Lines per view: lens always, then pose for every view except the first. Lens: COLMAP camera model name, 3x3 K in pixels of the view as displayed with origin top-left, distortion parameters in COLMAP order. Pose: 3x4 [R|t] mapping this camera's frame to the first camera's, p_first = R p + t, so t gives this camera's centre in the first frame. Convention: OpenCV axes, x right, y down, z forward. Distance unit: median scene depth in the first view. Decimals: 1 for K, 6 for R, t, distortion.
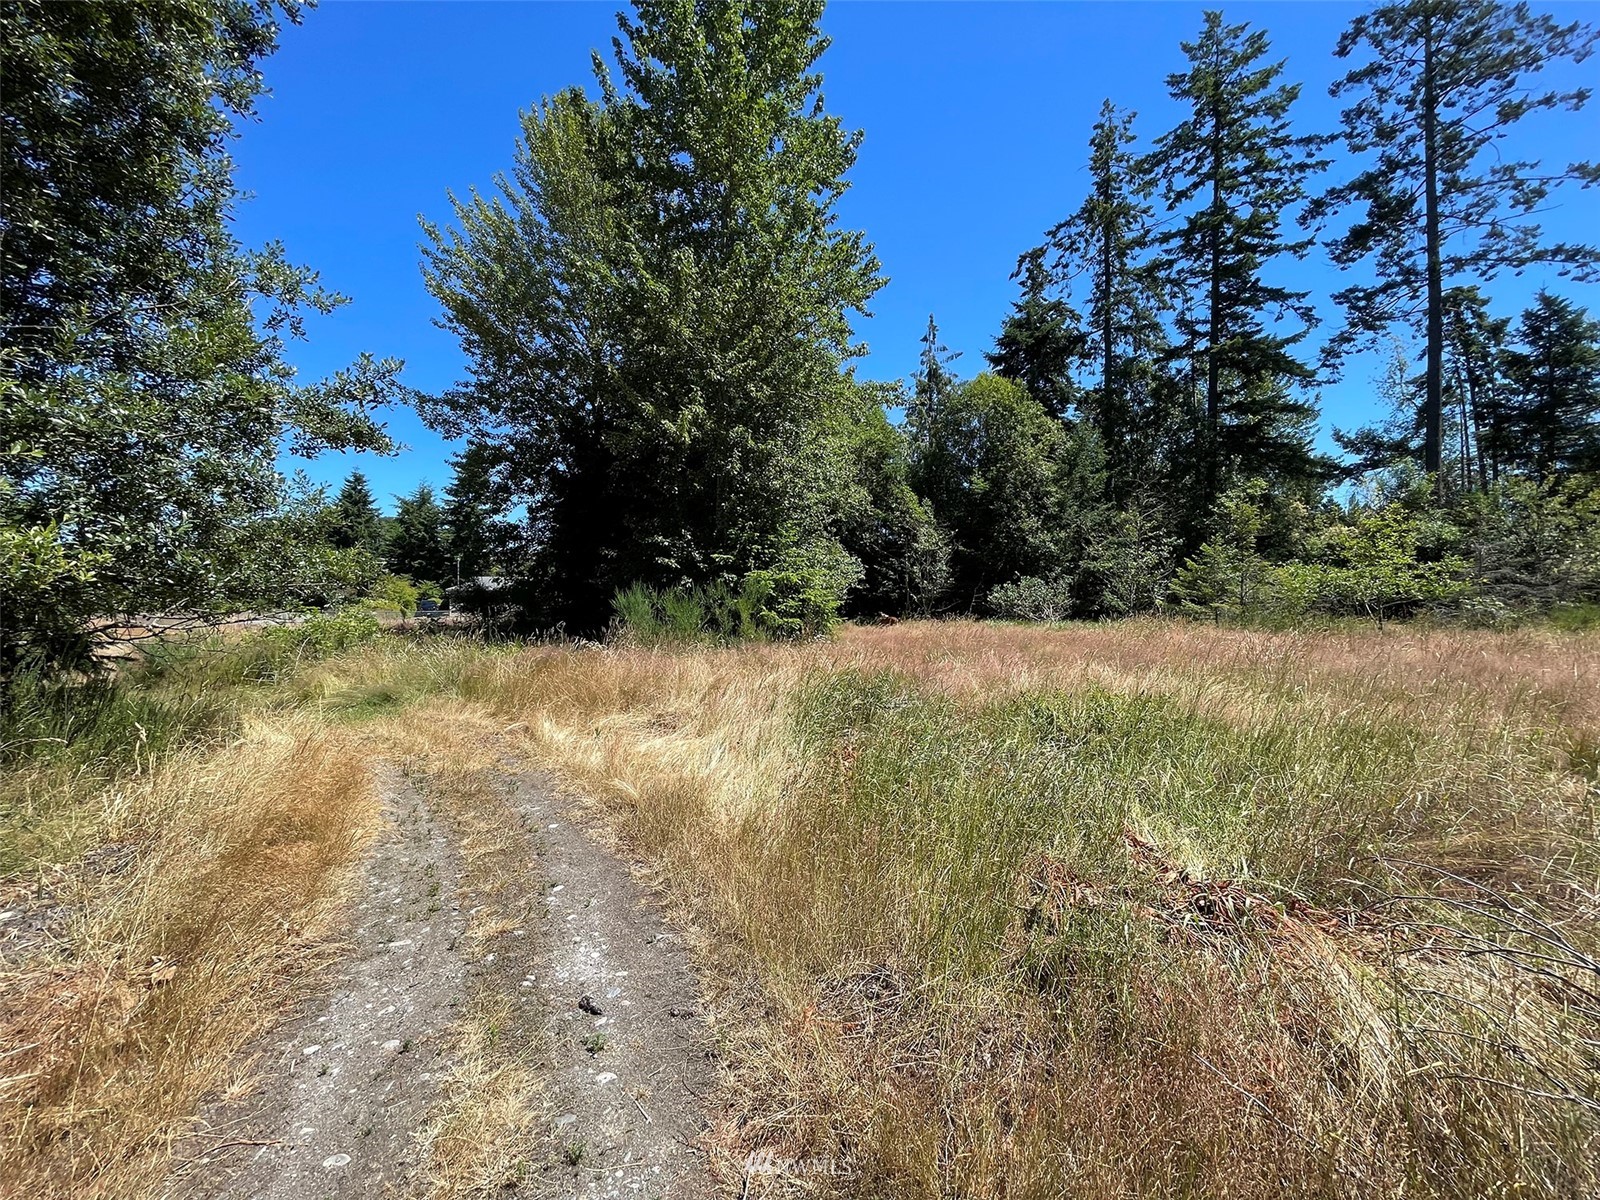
lens RADIAL K [[647.7, 0, 788.9], [0, 647.7, 594.6], [0, 0, 1]] dist [0.025213, 0.000678]
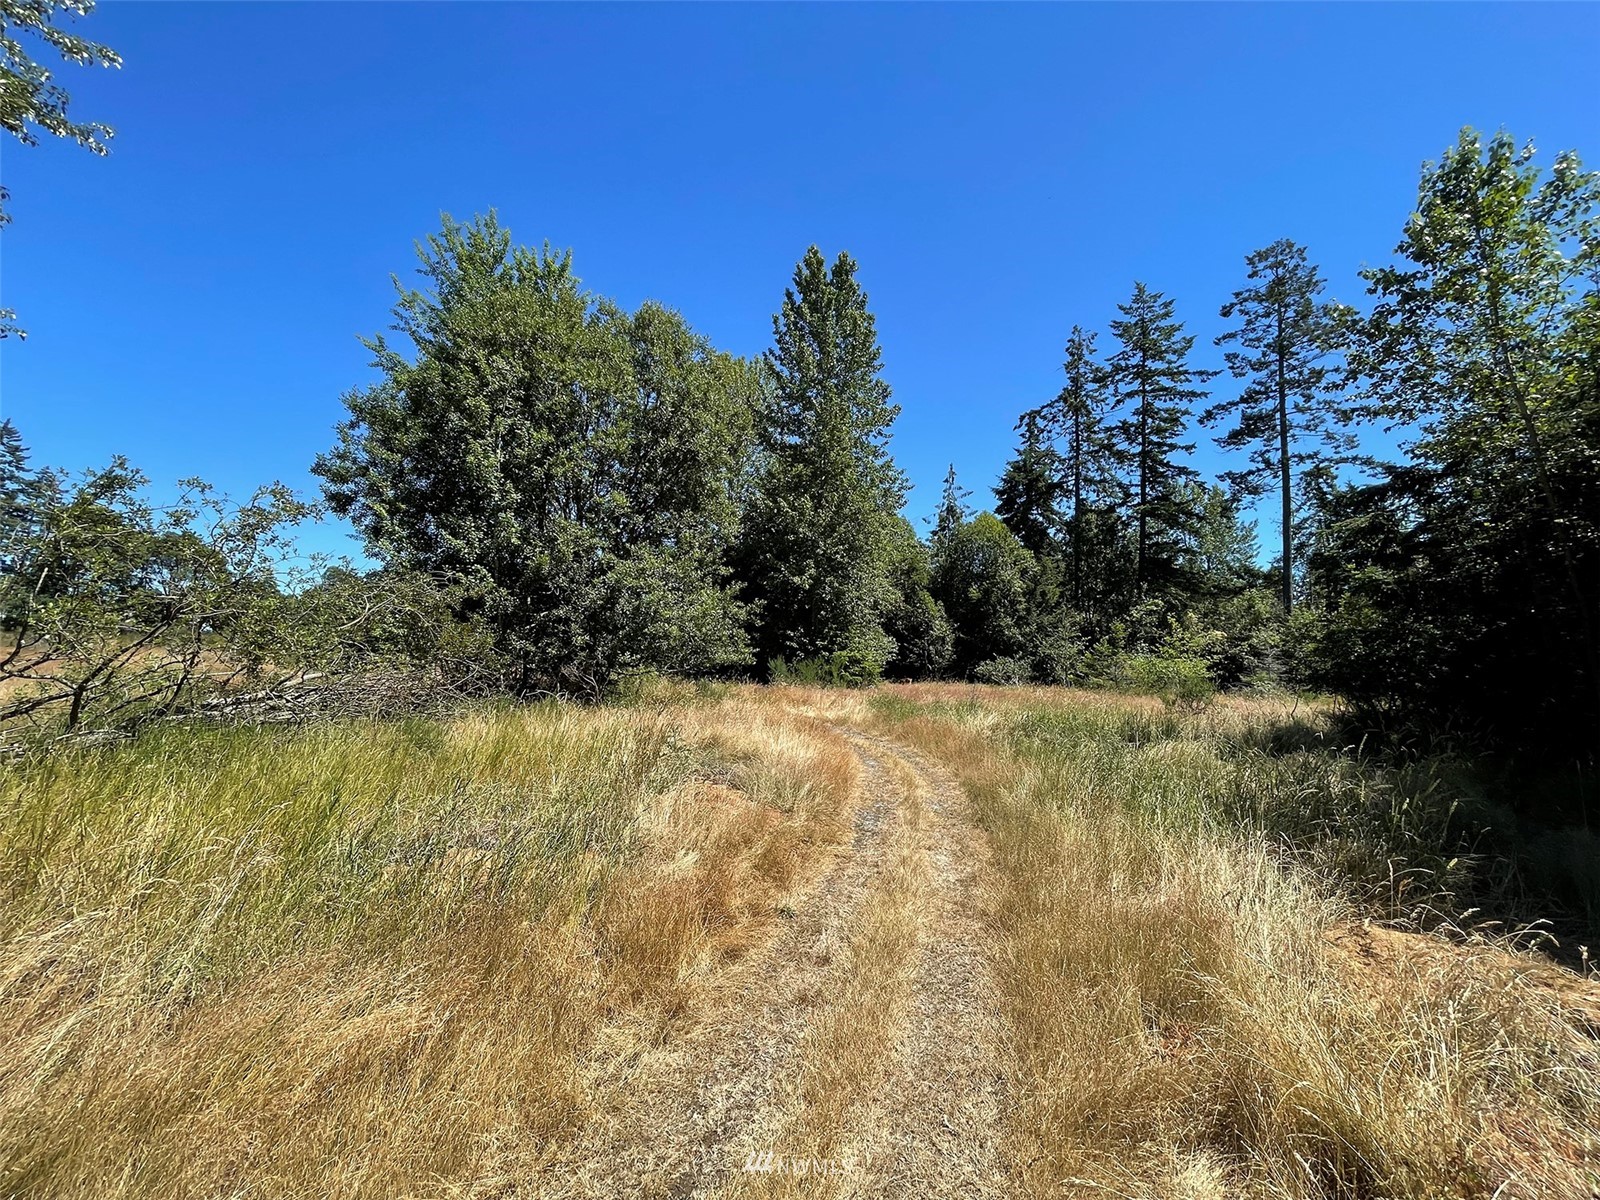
lens RADIAL K [[647.7, 0, 792.6], [0, 647.7, 601.8], [0, 0, 1]] dist [0.025213, 0.000678]
pose [[0.997854, 0.032883, -0.056621, -0.044028], [-0.037396, 0.996045, -0.080591, -0.012151], [0.053747, 0.082536, 0.995138, -0.512034]]
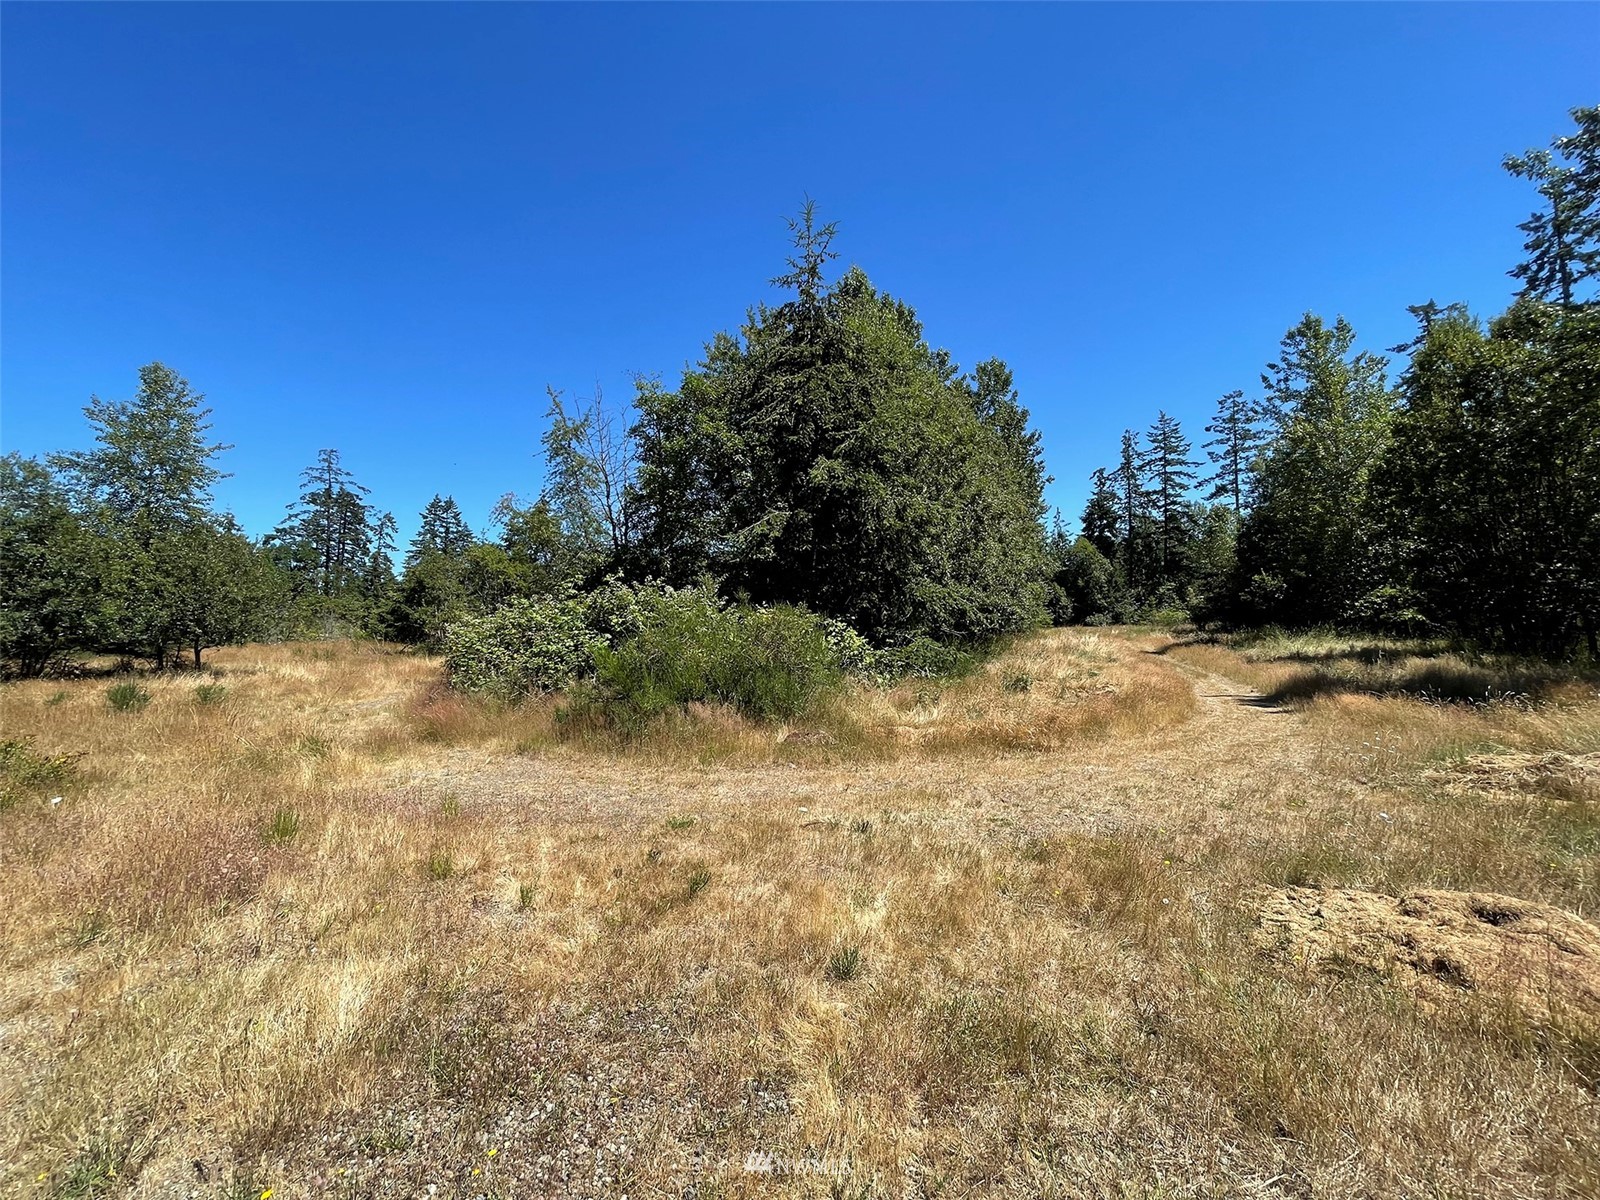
lens RADIAL K [[647.7, 0, 786.5], [0, 647.7, 604.1], [0, 0, 1]] dist [0.025213, 0.000678]
pose [[0.993405, -0.015461, -0.113614, -0.737237], [0.014362, 0.999842, -0.010492, -0.055477], [0.113758, 0.008791, 0.993470, -2.199434]]
